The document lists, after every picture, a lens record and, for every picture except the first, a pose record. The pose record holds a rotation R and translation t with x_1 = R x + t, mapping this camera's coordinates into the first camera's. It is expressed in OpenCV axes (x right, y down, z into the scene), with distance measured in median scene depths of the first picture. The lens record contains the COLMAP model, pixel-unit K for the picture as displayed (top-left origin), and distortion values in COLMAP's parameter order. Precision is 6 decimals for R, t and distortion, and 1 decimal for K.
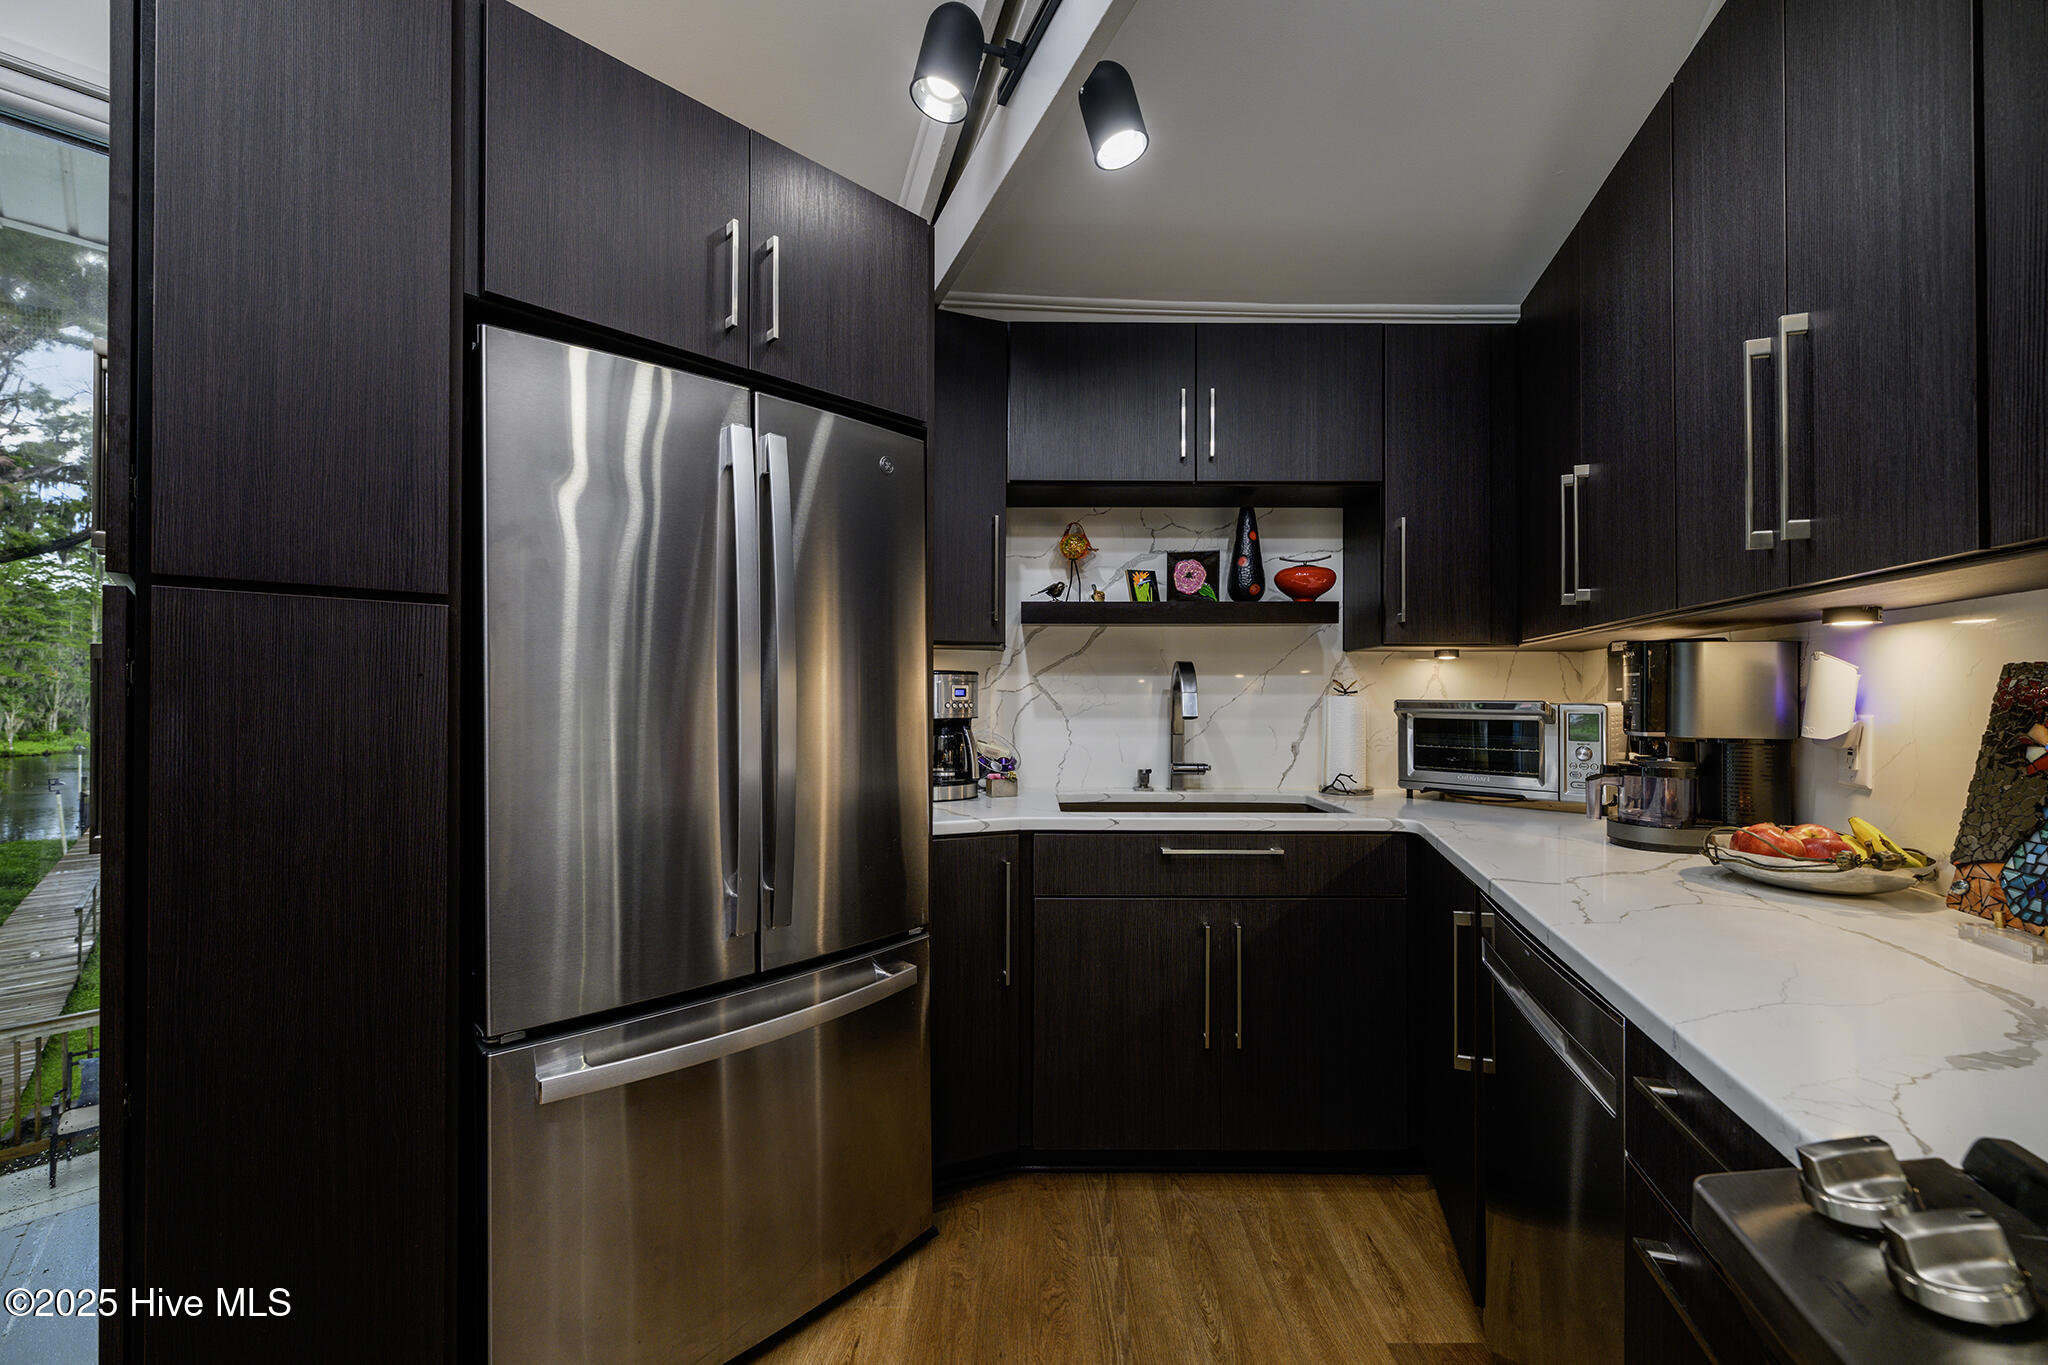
lens RADIAL K [[826.5, 0, 1026.1], [0, 826.5, 685.6], [0, 0, 1]] dist [-0.000104, 0.000068]
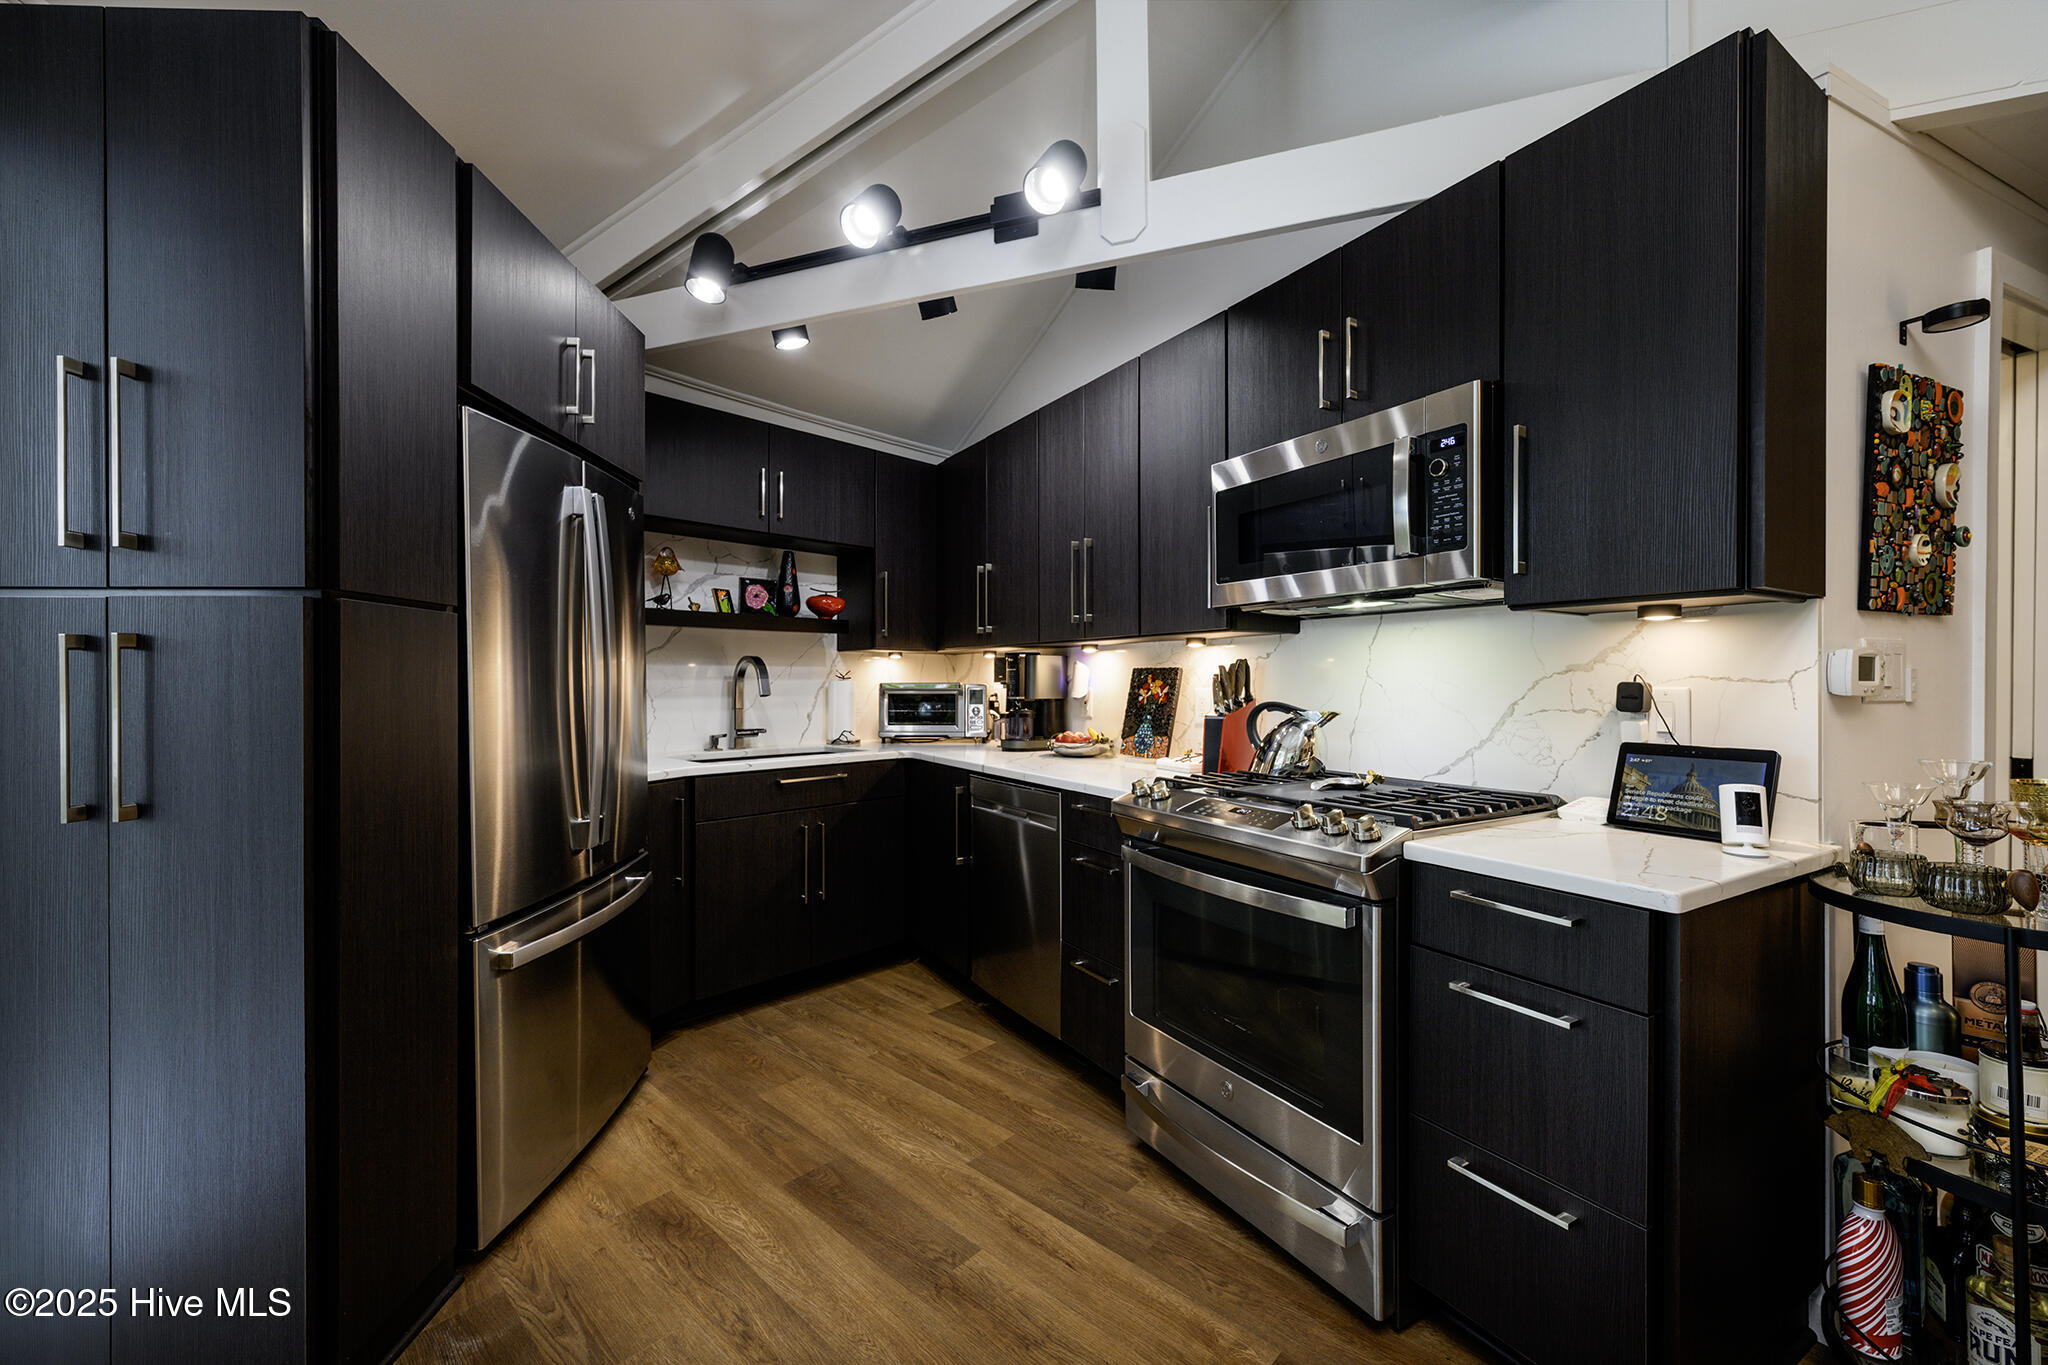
lens RADIAL K [[826.5, 0, 1036.8], [0, 826.5, 683.2], [0, 0, 1]] dist [-0.000104, 0.000068]
pose [[0.674505, -0.005434, 0.738250, -0.596190], [-0.005202, 0.999913, 0.012113, -0.003565], [-0.738252, -0.012010, 0.674418, -0.355322]]
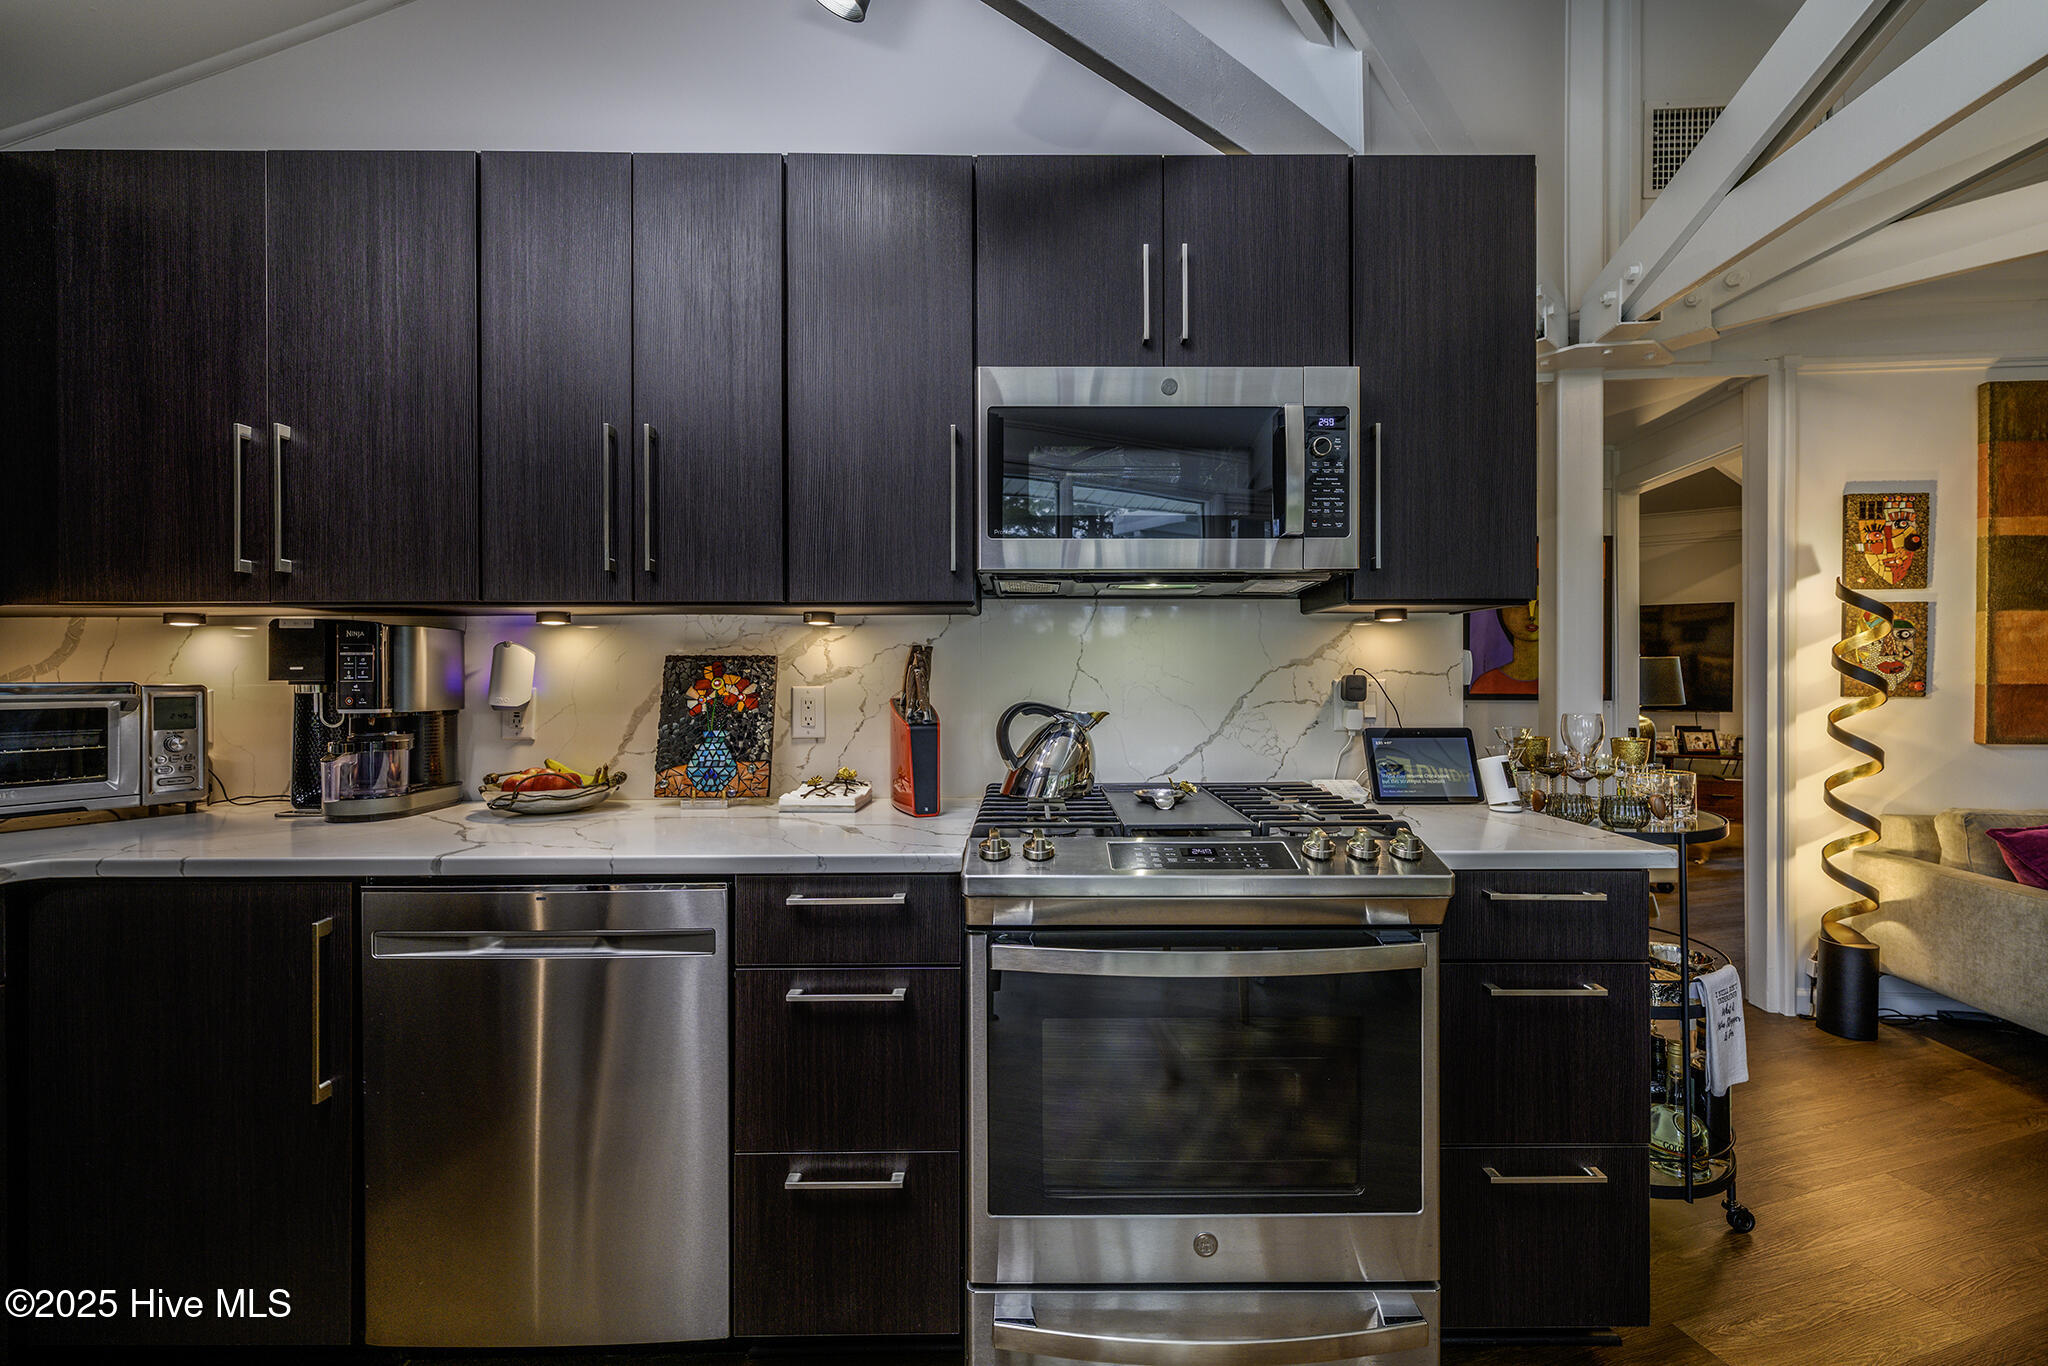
lens RADIAL K [[826.5, 0, 1033.3], [0, 826.5, 676.4], [0, 0, 1]] dist [-0.000104, 0.000068]
pose [[-0.289691, -0.003643, 0.957113, -0.380469], [-0.007933, 0.999968, 0.001405, 0.005261], [-0.957087, -0.007185, -0.289711, 0.383850]]
